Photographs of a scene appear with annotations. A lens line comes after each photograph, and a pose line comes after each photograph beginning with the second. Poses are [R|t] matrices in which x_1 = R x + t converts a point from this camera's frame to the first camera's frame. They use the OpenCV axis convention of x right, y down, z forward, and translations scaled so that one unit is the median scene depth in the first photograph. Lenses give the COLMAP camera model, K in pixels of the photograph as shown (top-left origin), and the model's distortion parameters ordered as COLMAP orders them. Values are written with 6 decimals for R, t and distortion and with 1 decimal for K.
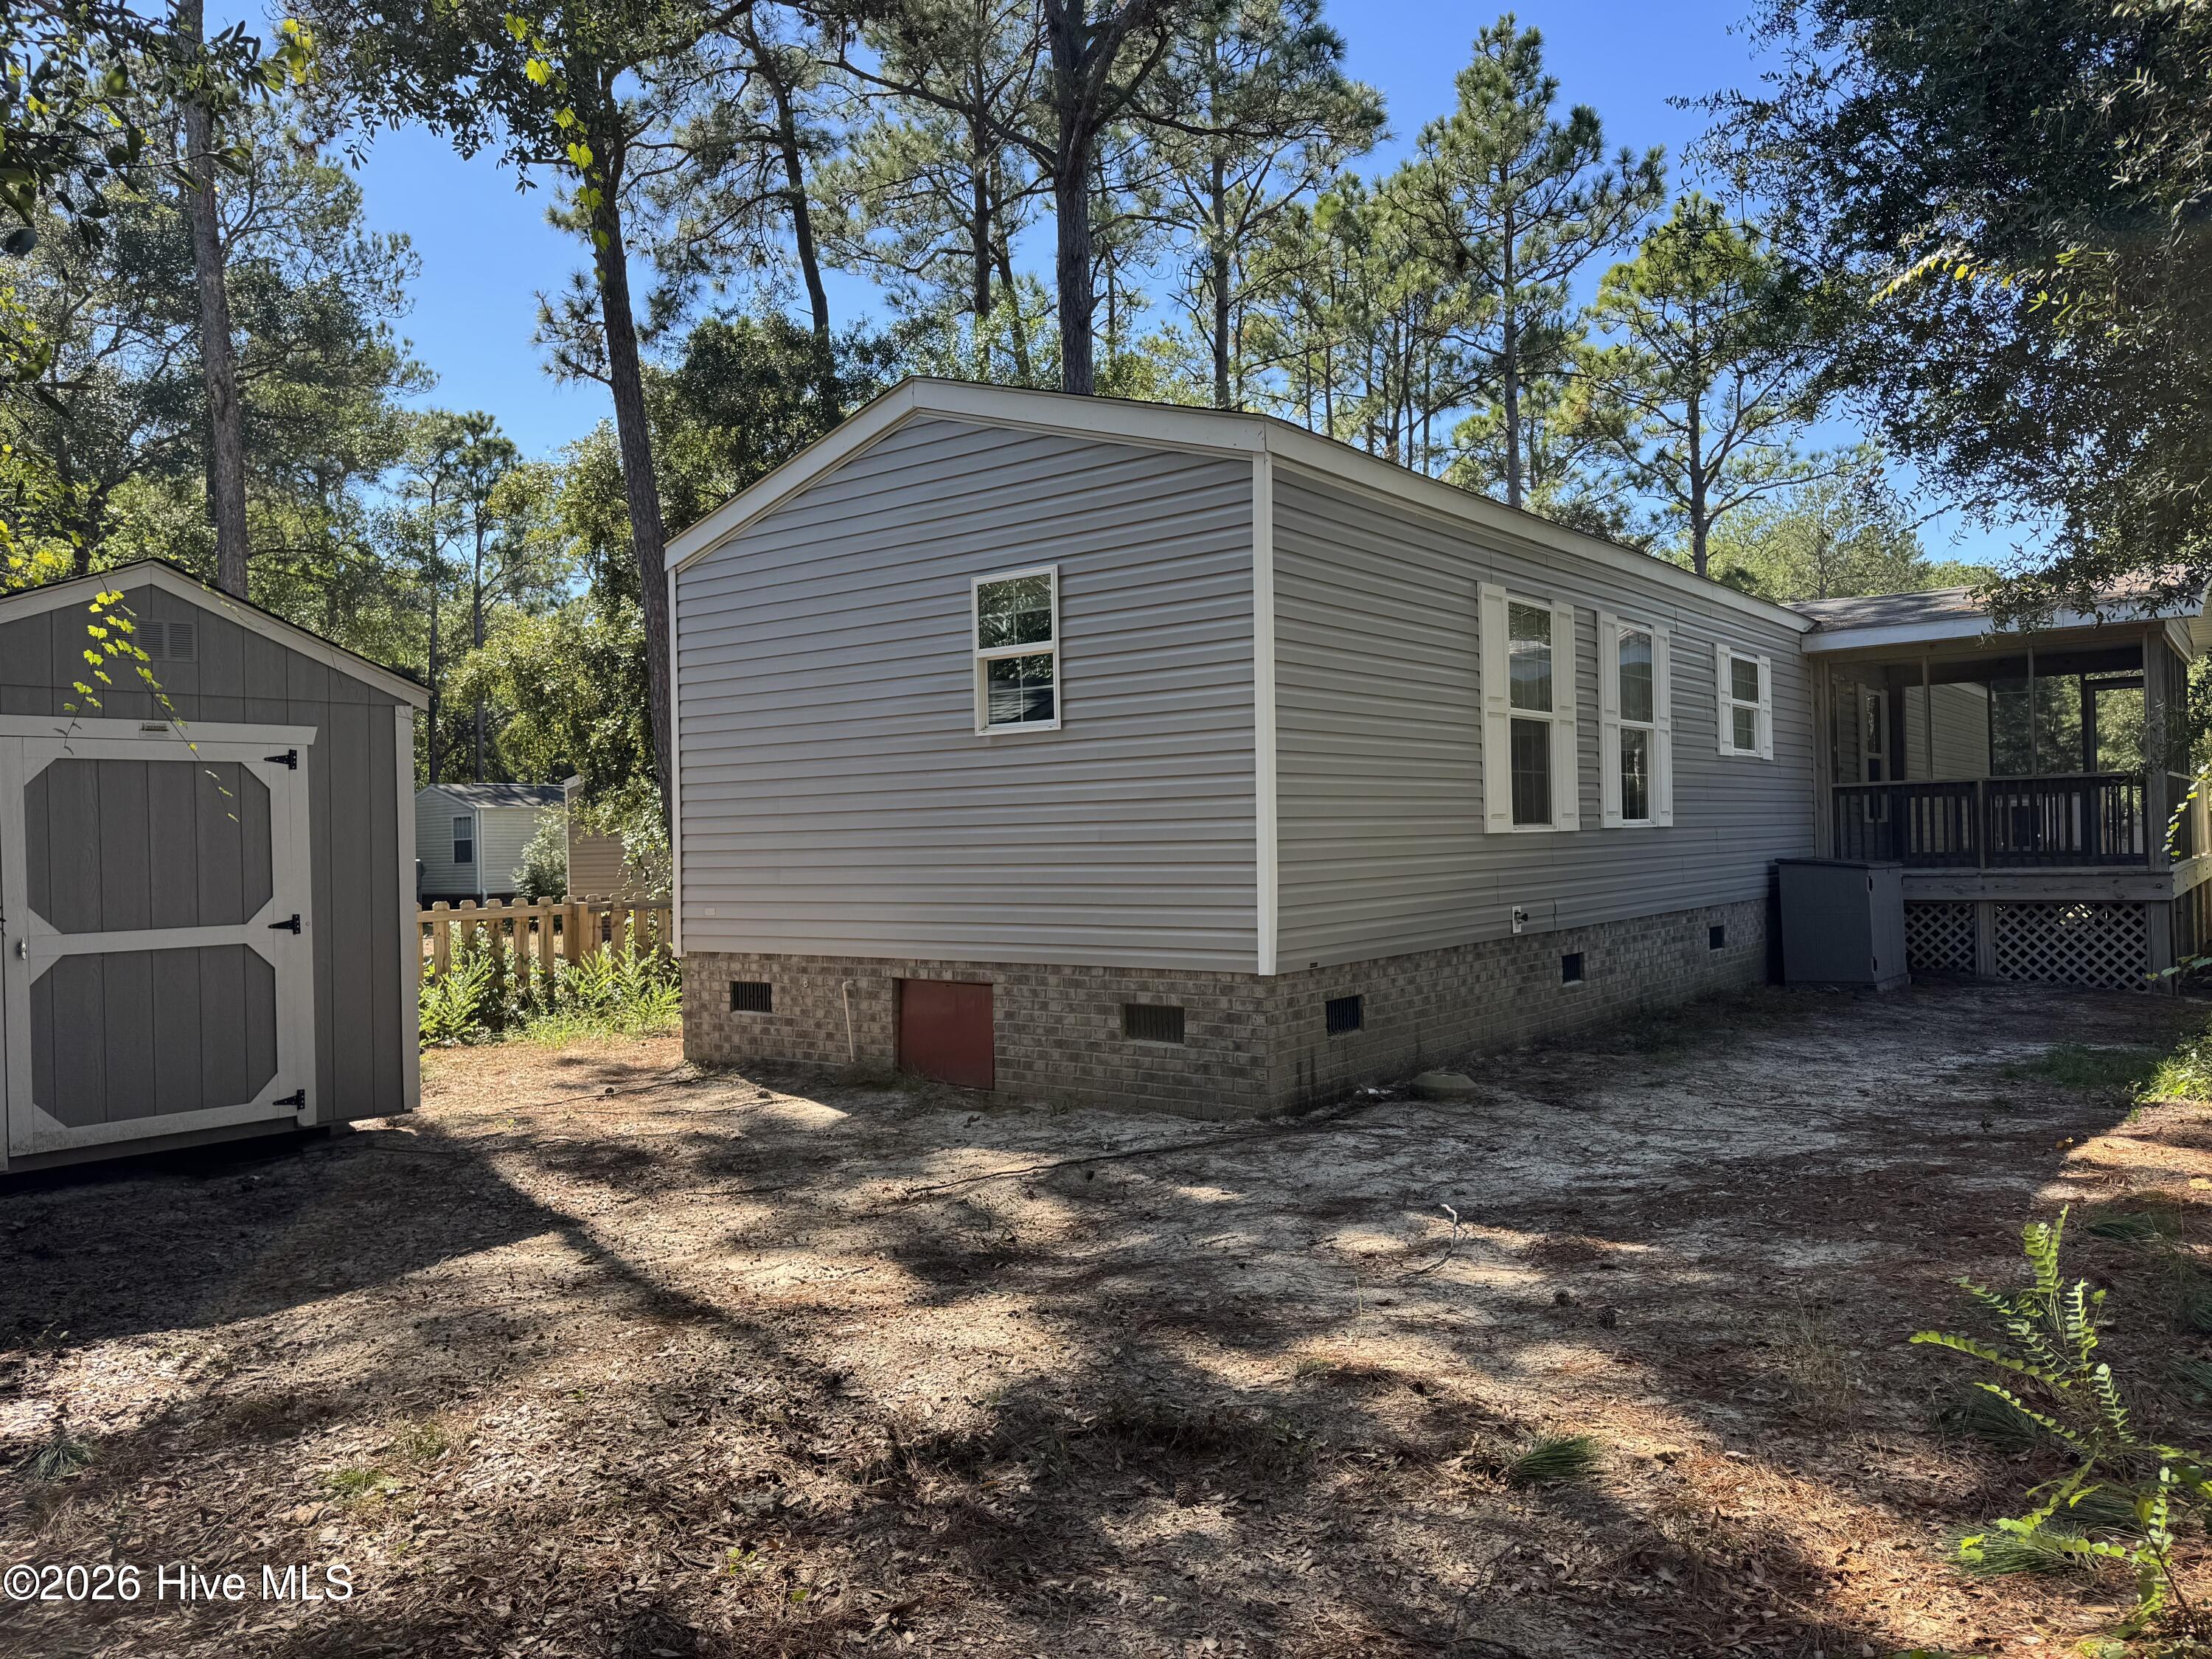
lens RADIAL K [[1549.4, 0, 1106.8], [0, 1549.4, 836.3], [0, 0, 1]] dist [0.019717, -0.023555]
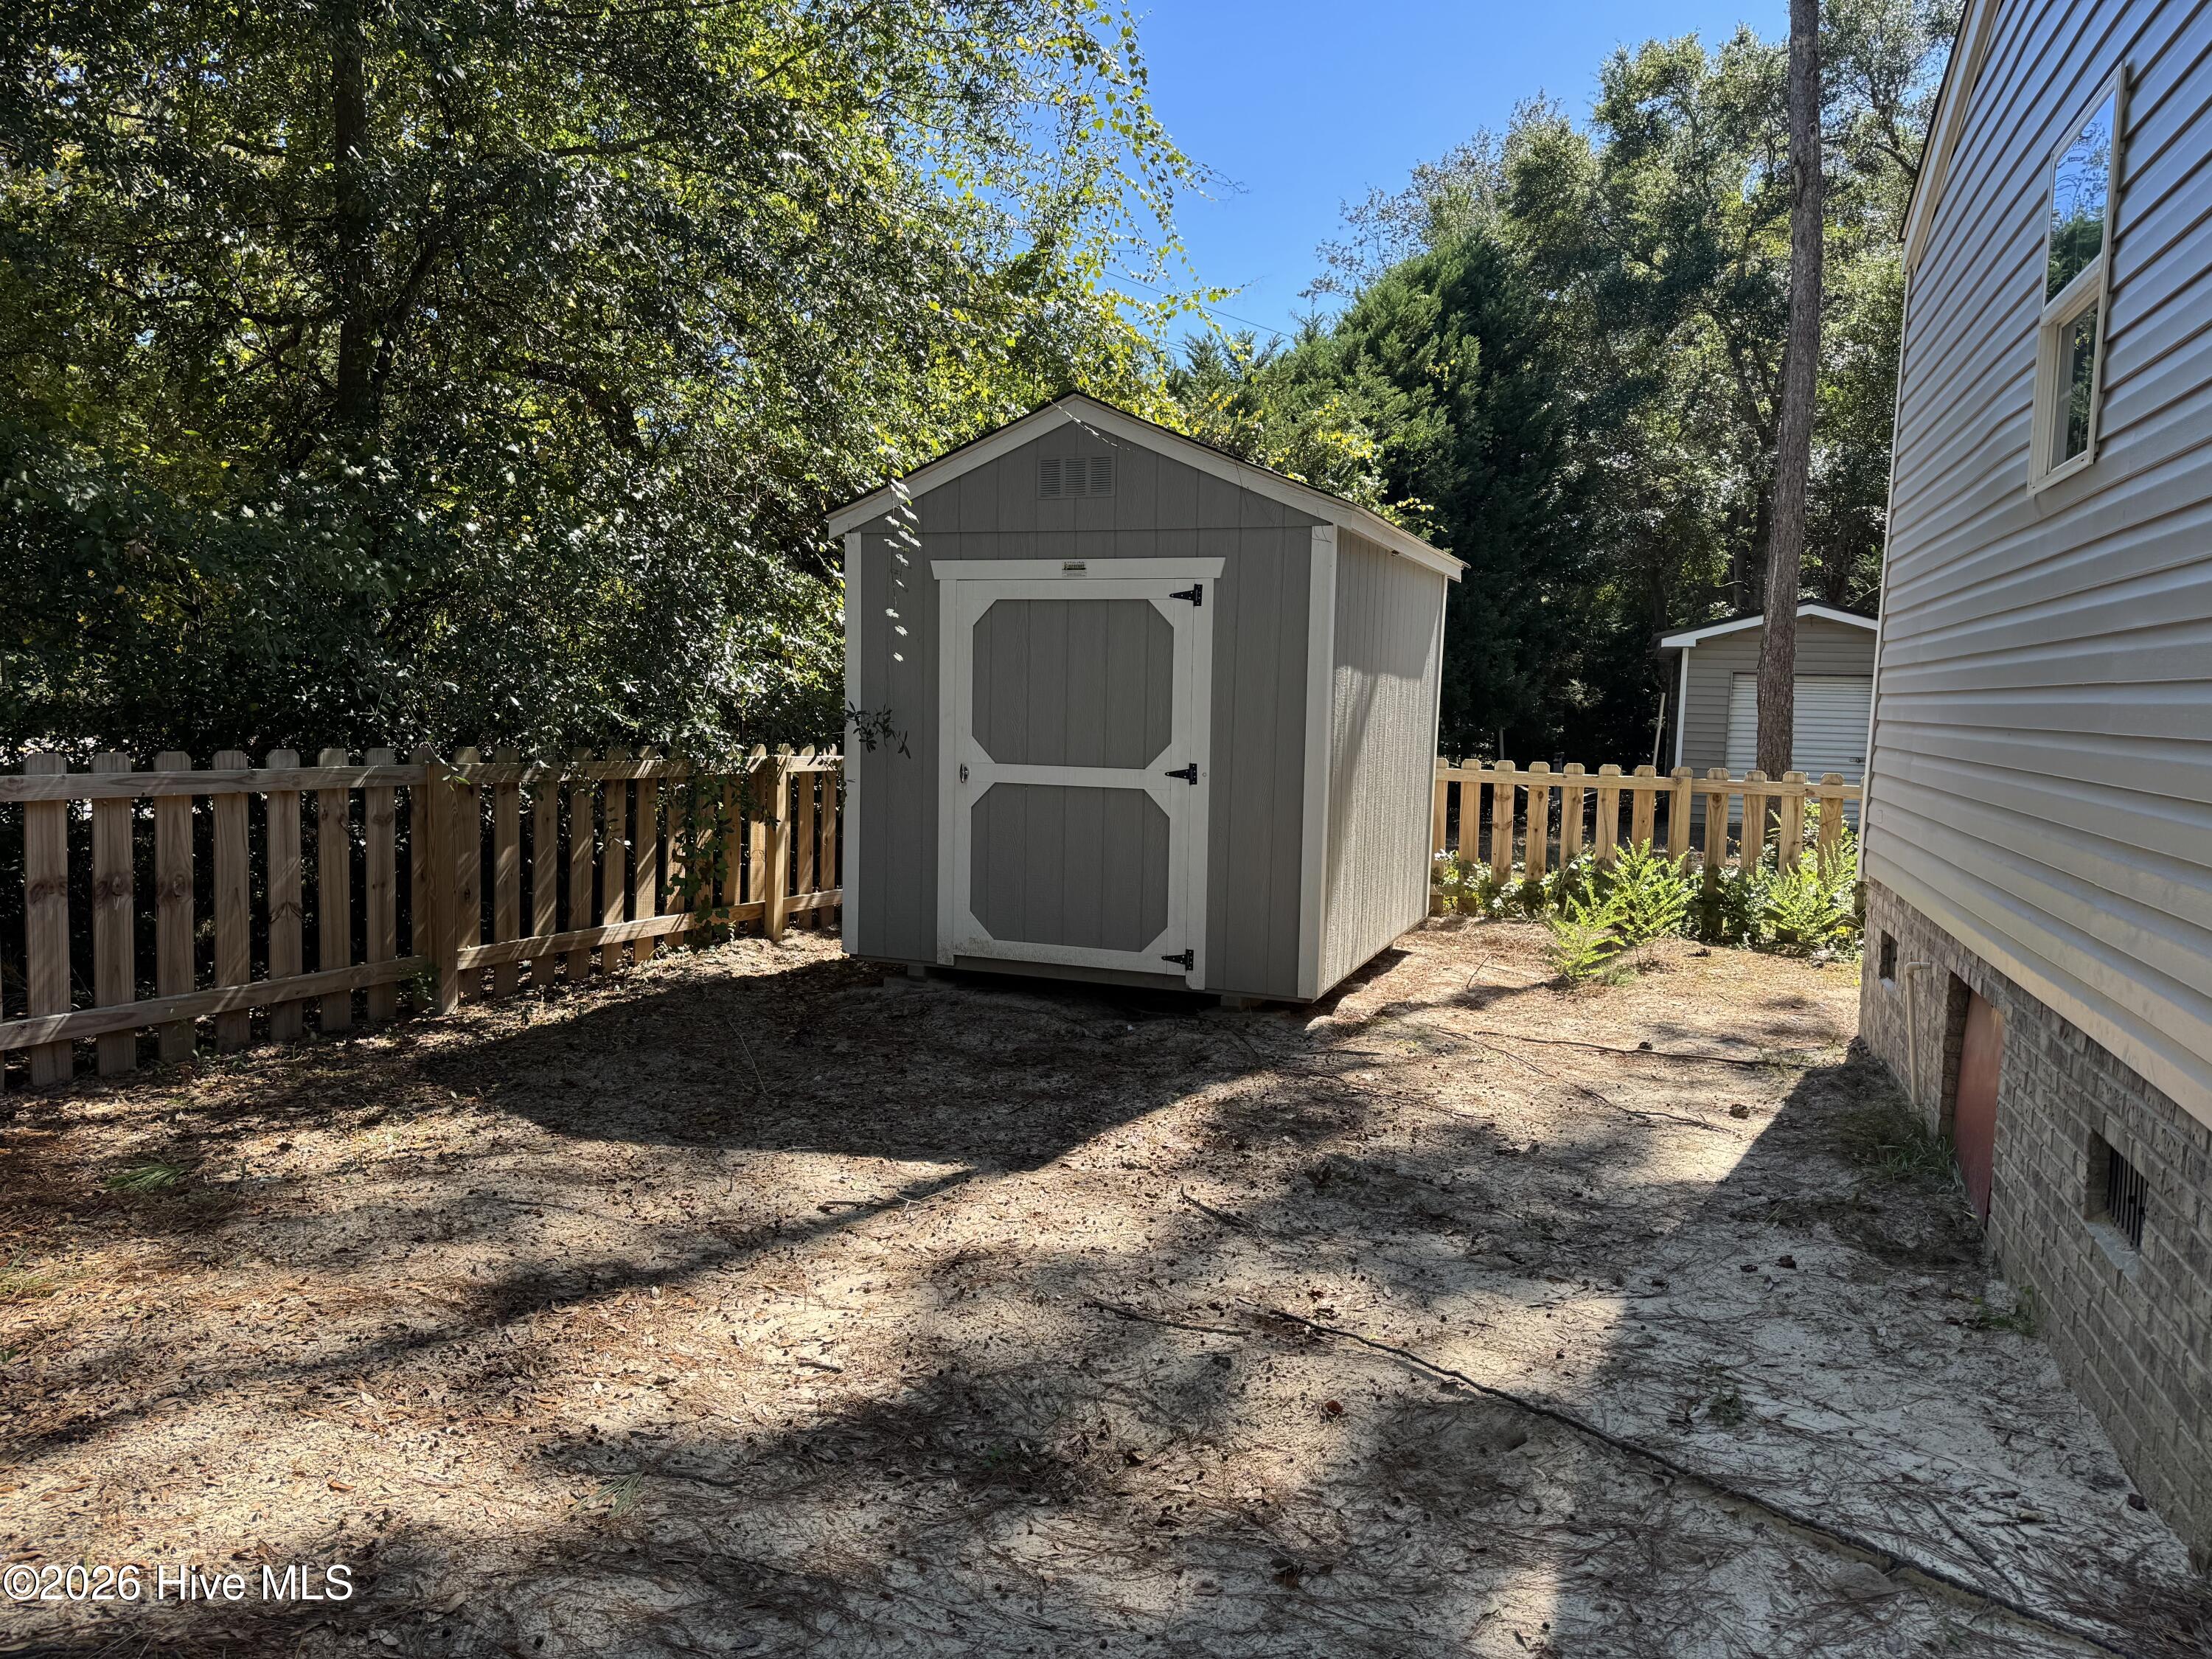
lens RADIAL K [[1526.3, 0, 1100.9], [0, 1526.3, 834.2], [0, 0, 1]] dist [0.066962, -0.000842]
pose [[0.303024, 0.119451, -0.945467, 0.374096], [-0.027571, 0.992797, 0.116594, -0.014456], [0.952584, -0.009263, 0.304135, 0.755092]]
